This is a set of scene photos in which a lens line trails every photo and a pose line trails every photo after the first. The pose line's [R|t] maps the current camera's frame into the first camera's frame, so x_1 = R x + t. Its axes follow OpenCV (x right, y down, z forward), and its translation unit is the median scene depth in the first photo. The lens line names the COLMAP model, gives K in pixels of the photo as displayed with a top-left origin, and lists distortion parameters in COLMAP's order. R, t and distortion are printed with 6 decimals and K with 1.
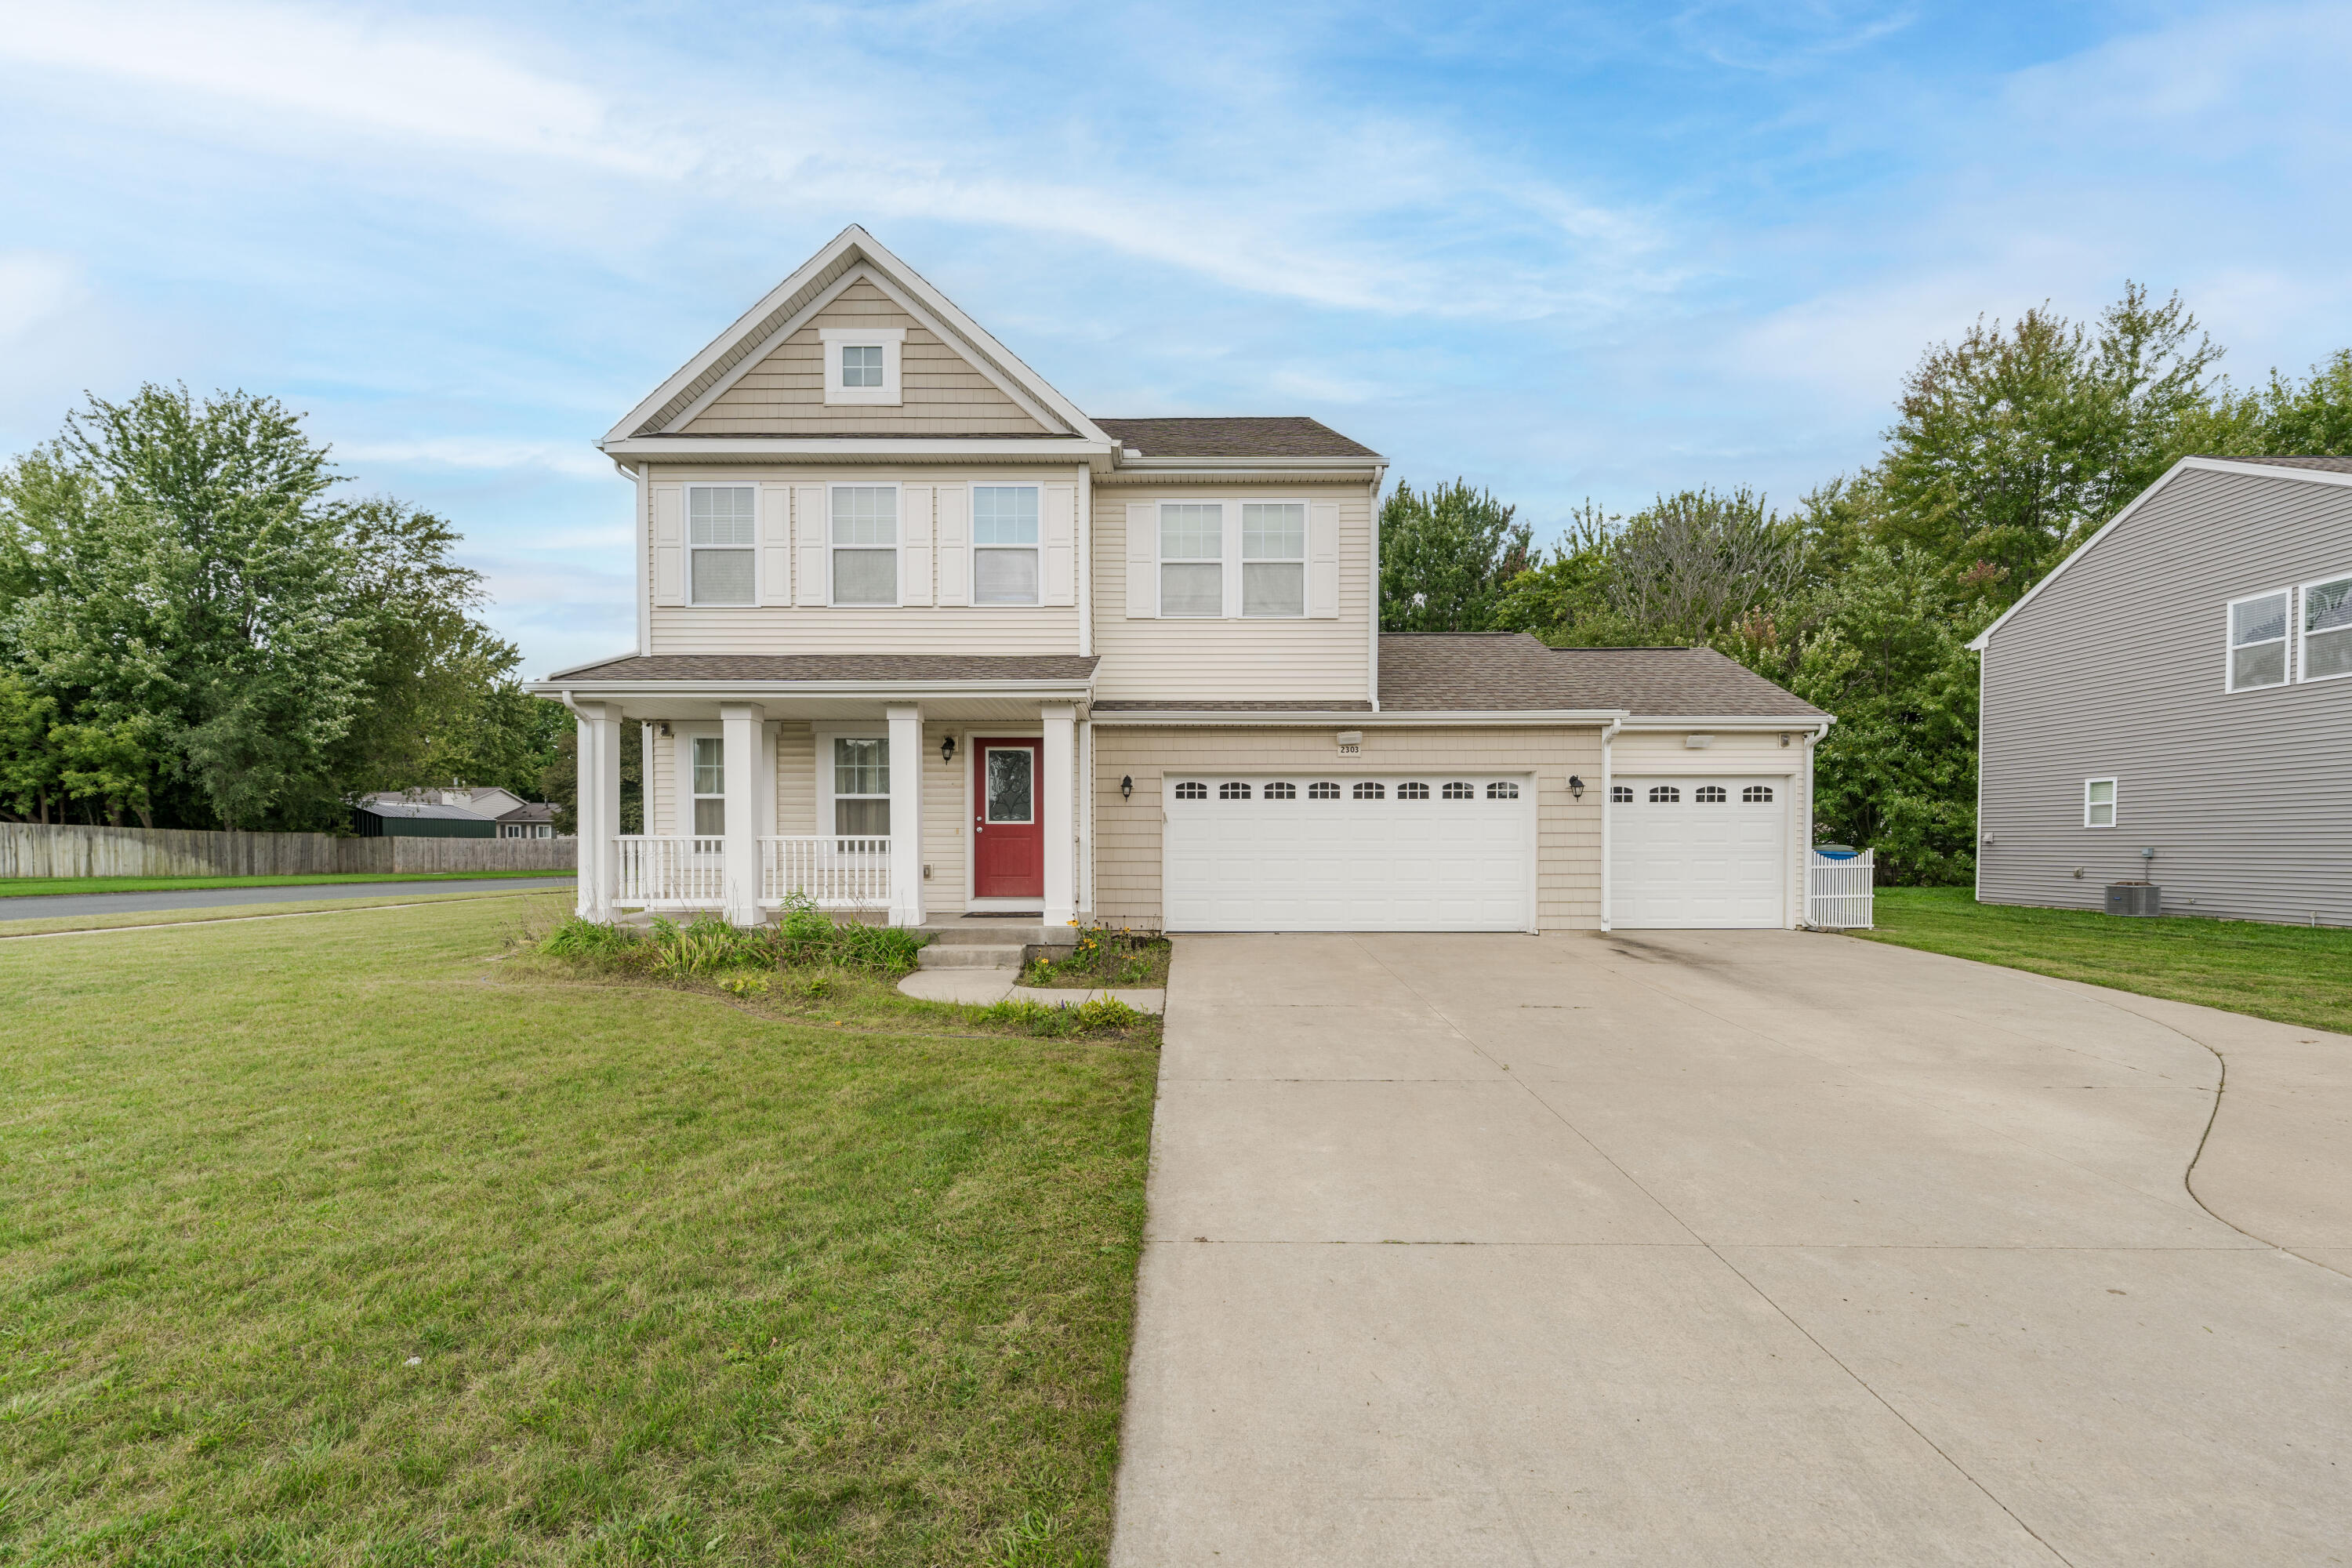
lens RADIAL K [[946.0, 0, 1185.0], [0, 946.0, 856.3], [0, 0, 1]] dist [-0.001963, -0.000091]
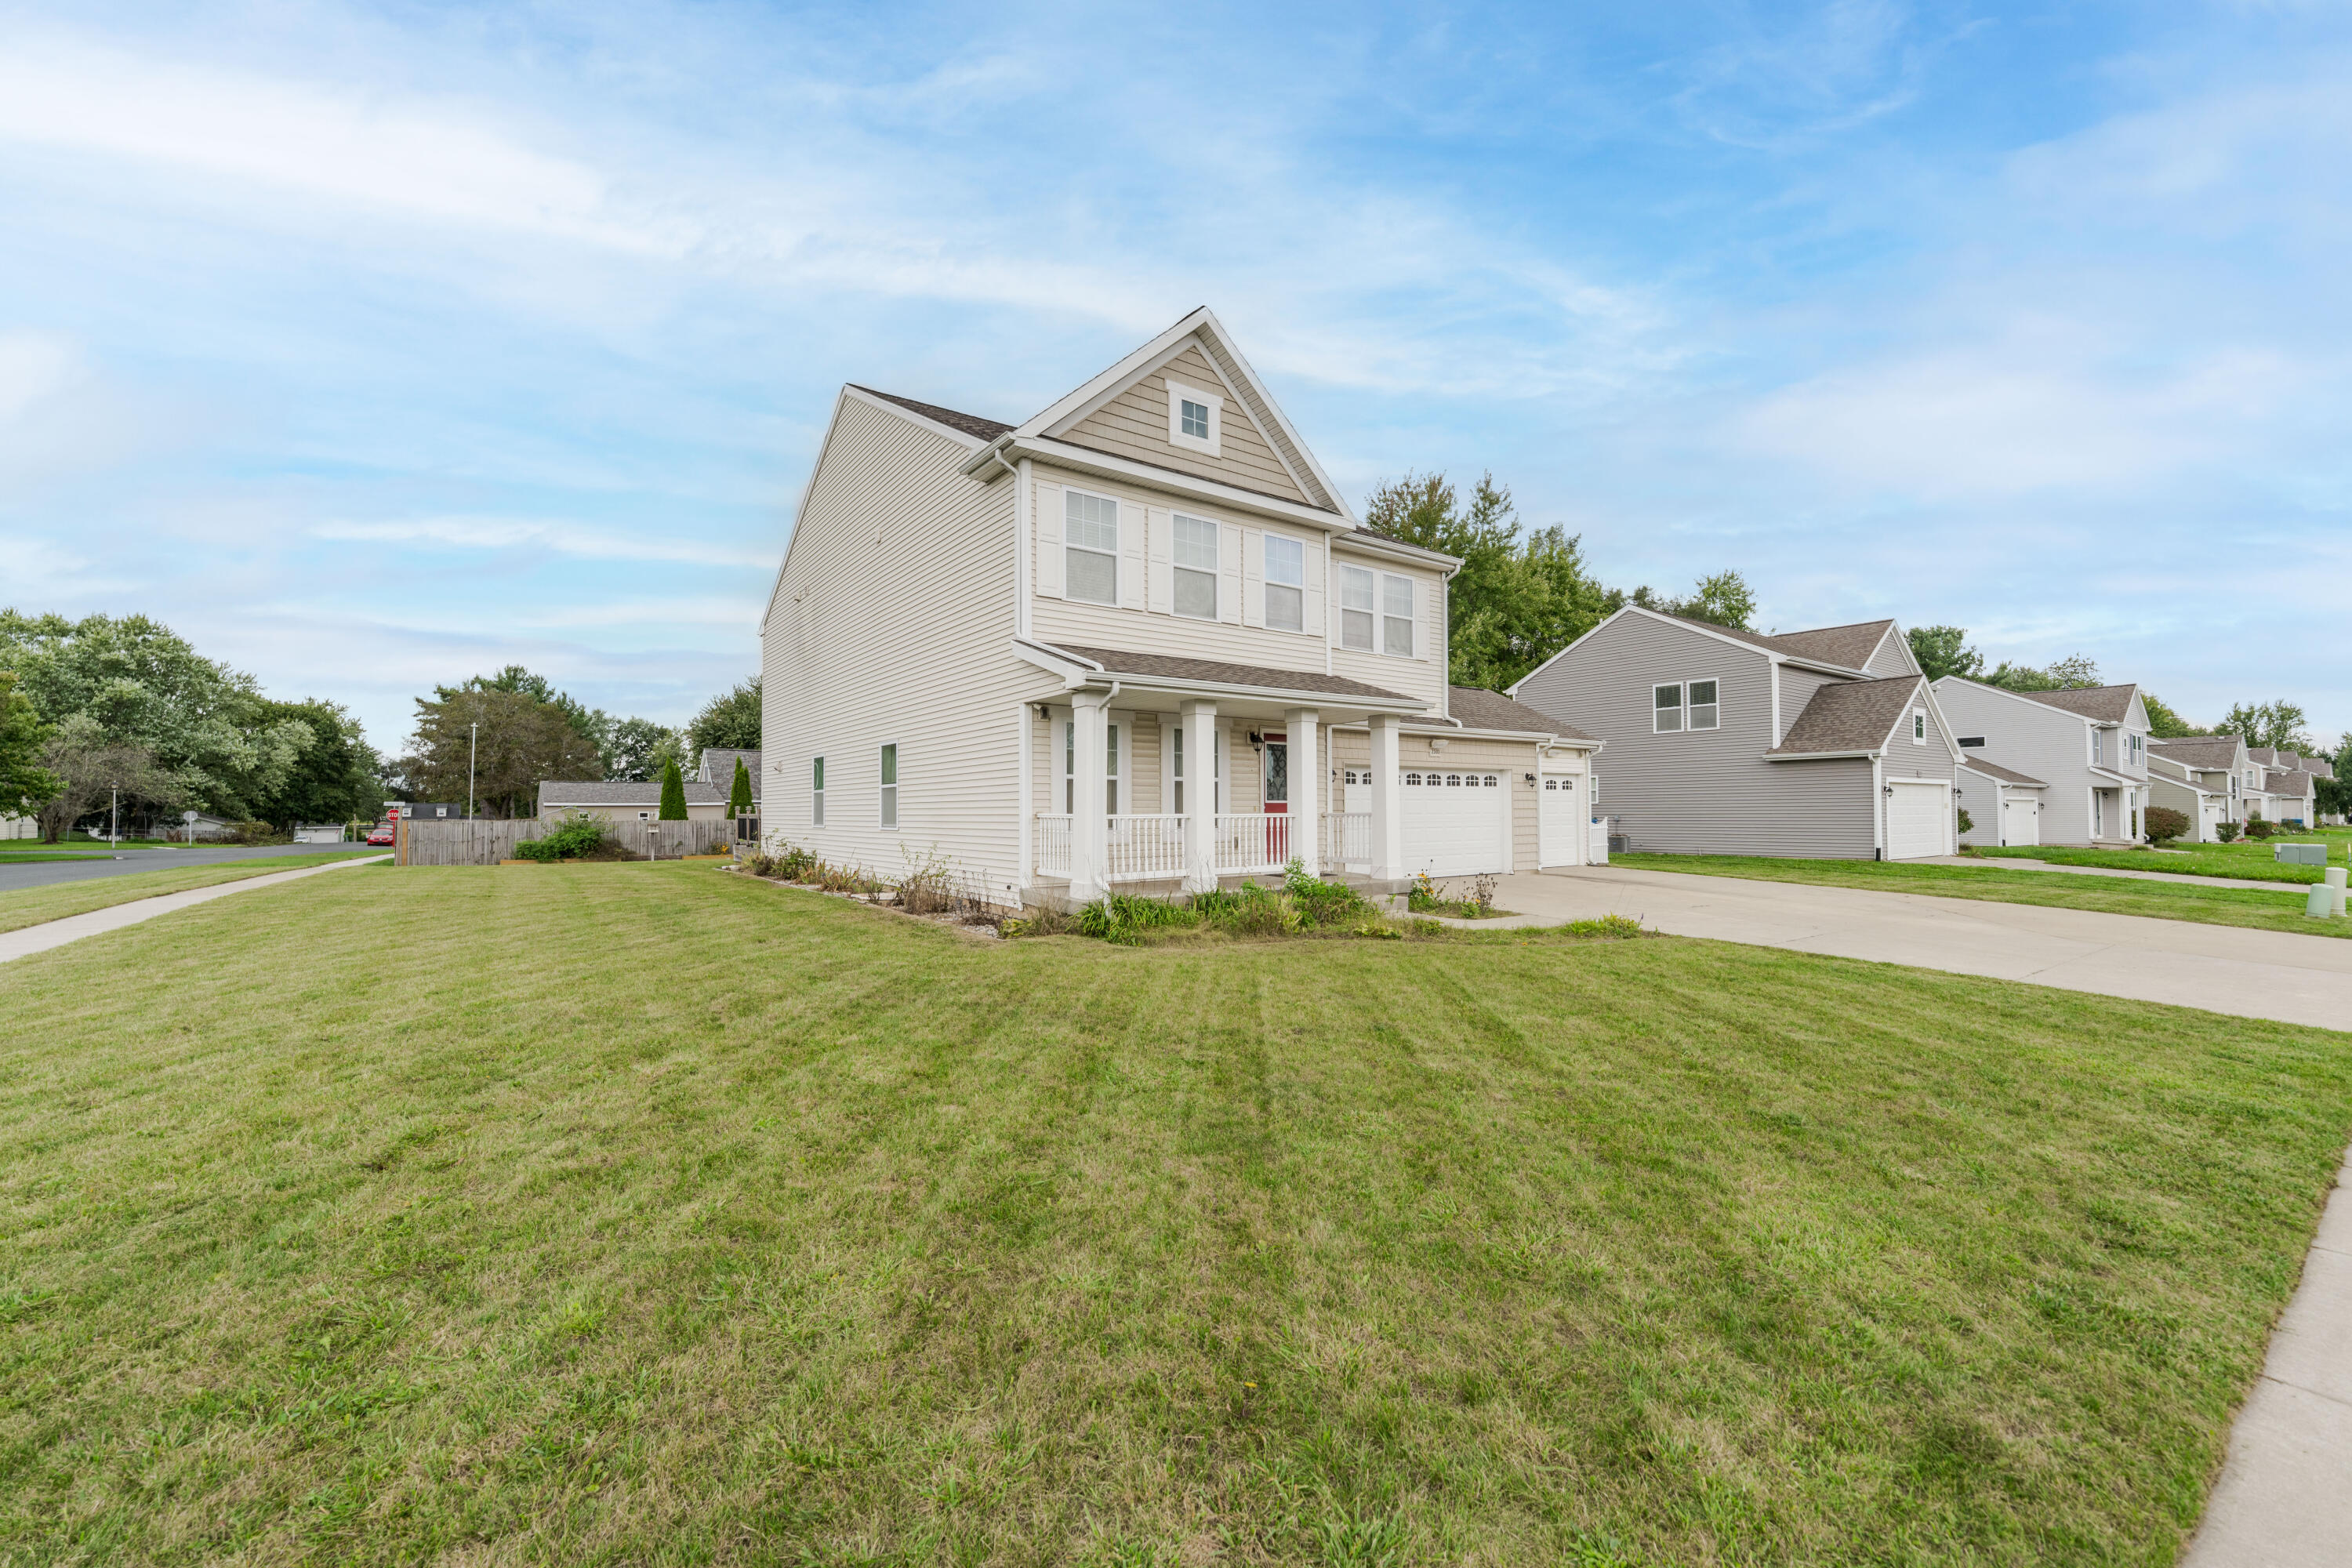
lens RADIAL K [[934.9, 0, 1163.4], [0, 934.9, 789.6], [0, 0, 1]] dist [-0.001346, -0.000102]
pose [[0.811318, 0.007925, 0.584551, -1.004974], [0.019061, 0.999018, -0.040000, -0.005586], [-0.584294, 0.043594, 0.810370, 0.084259]]
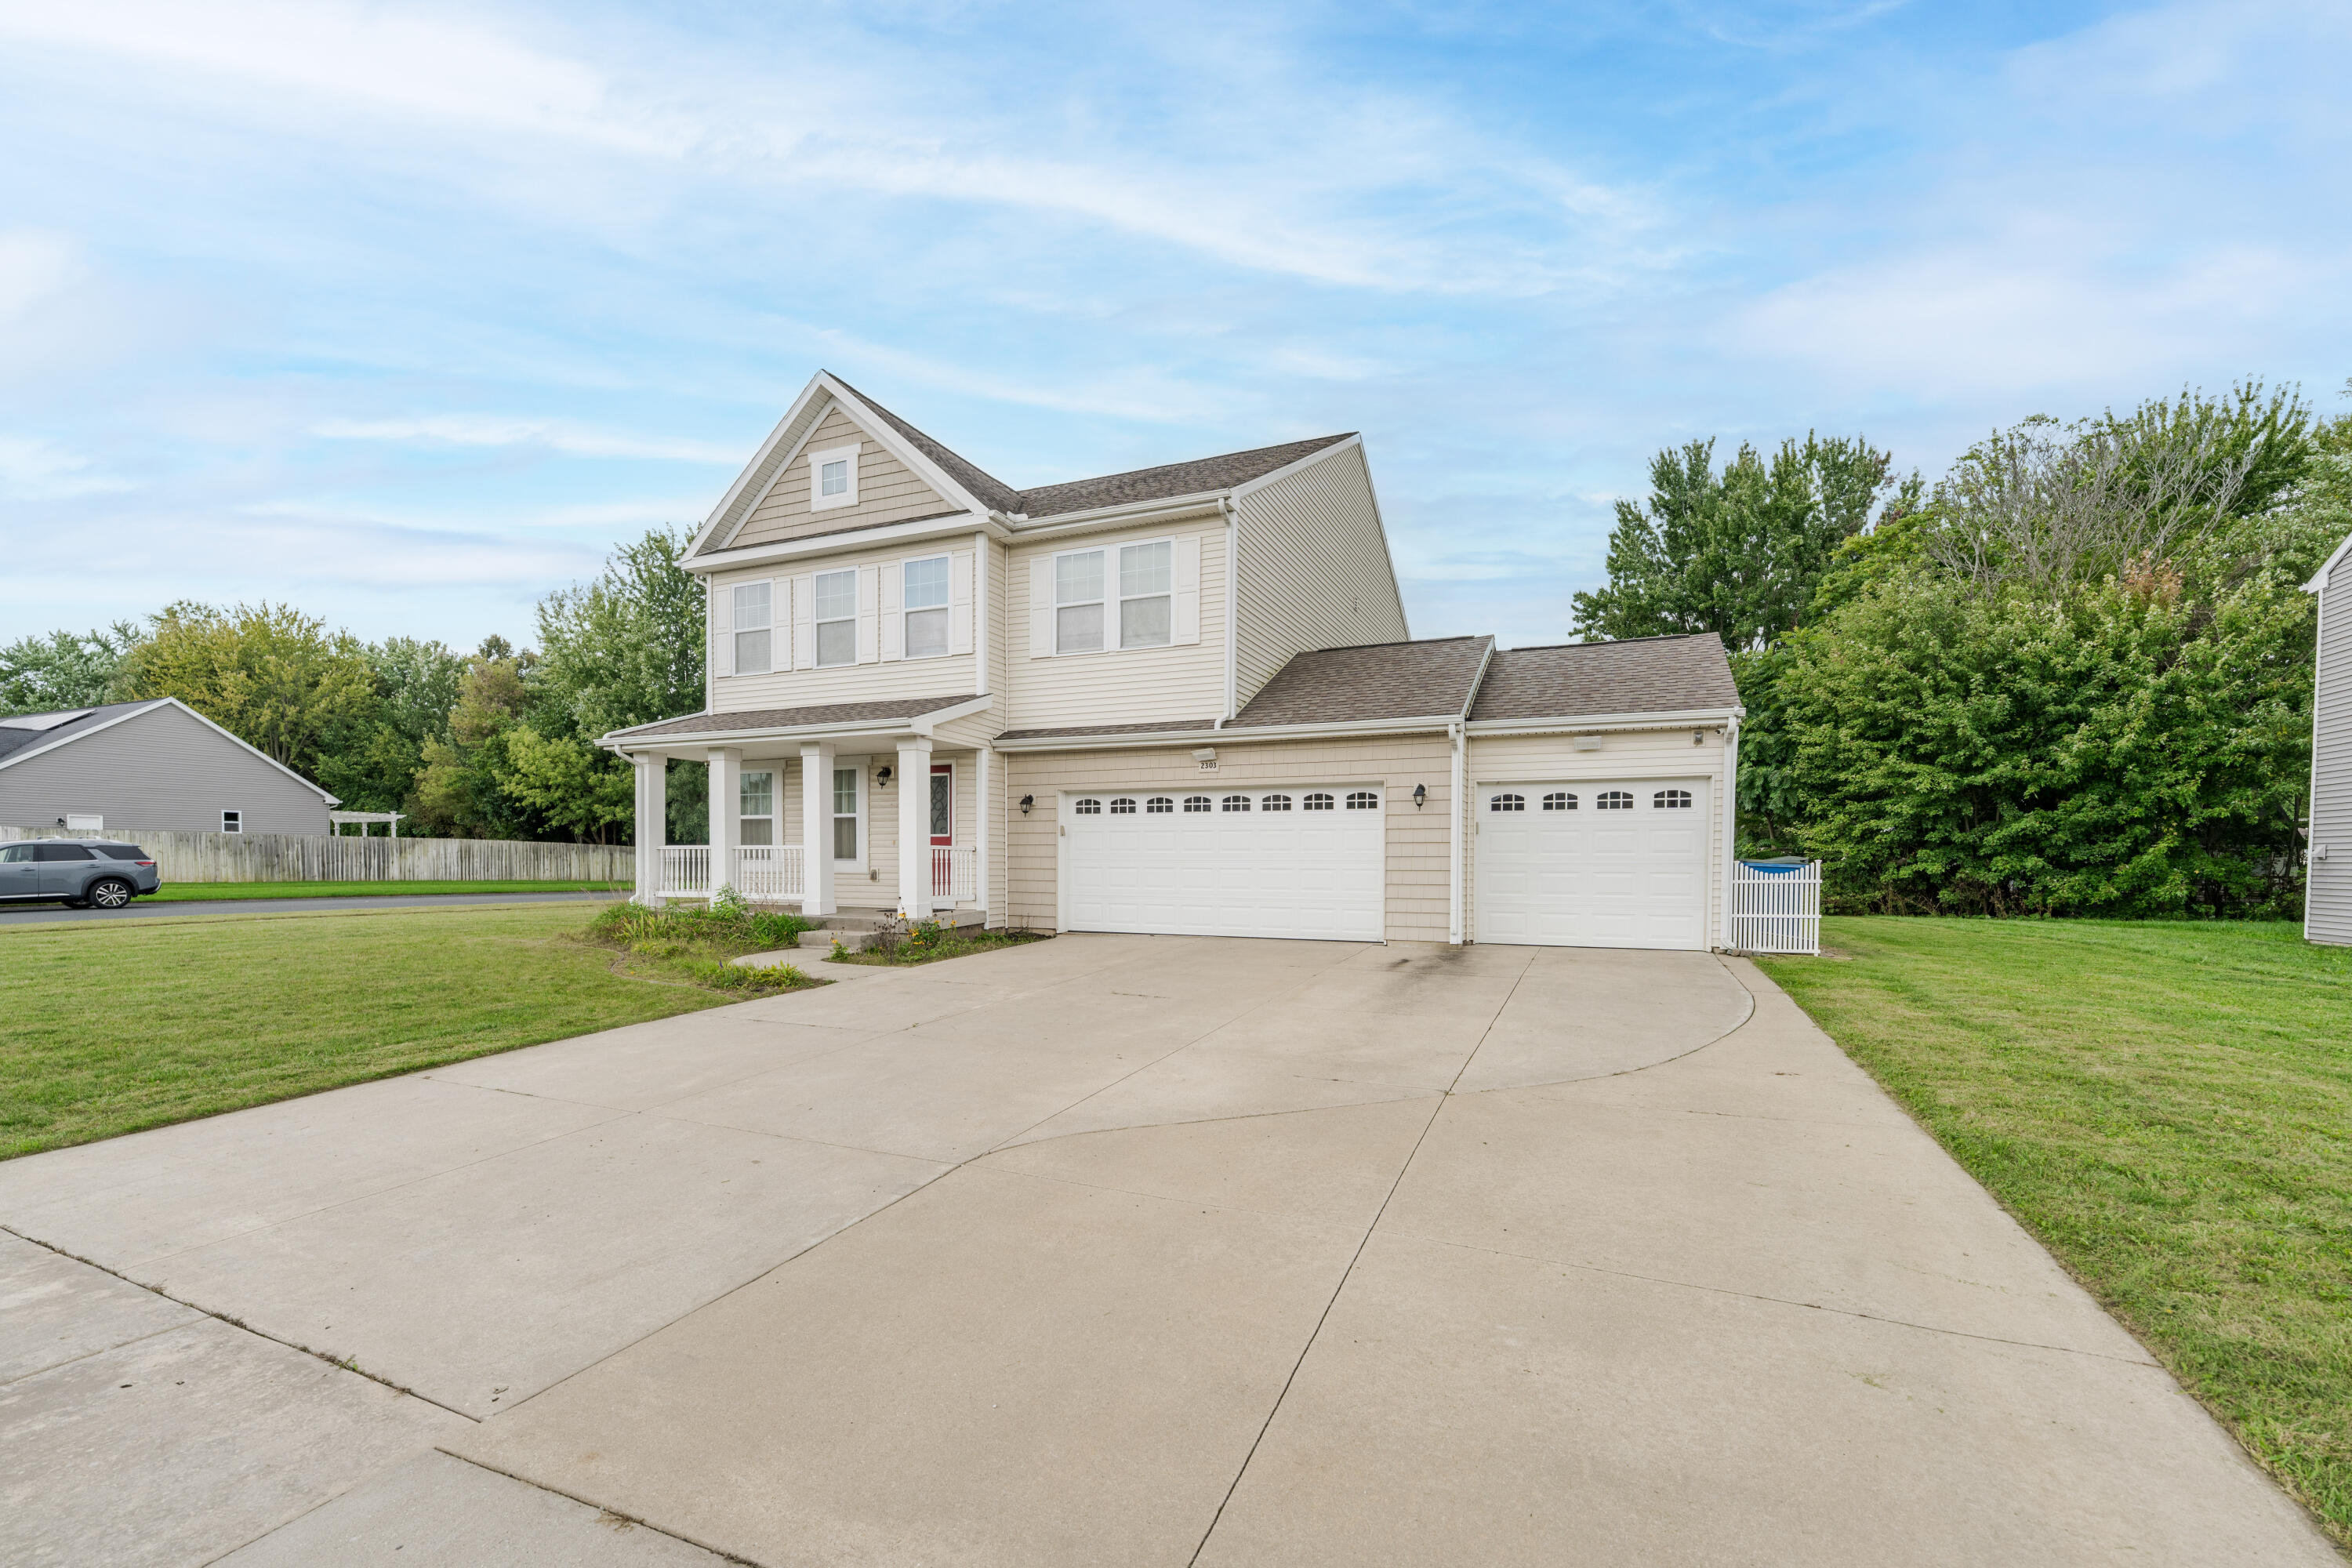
lens RADIAL K [[953.2, 0, 1180.2], [0, 953.2, 881.9], [0, 0, 1]] dist [-0.001601, -0.000280]
pose [[0.923103, 0.012390, -0.384354, 0.560568], [-0.010408, 0.999920, 0.007237, 0.011455], [0.384412, -0.002680, 0.923158, -0.008190]]
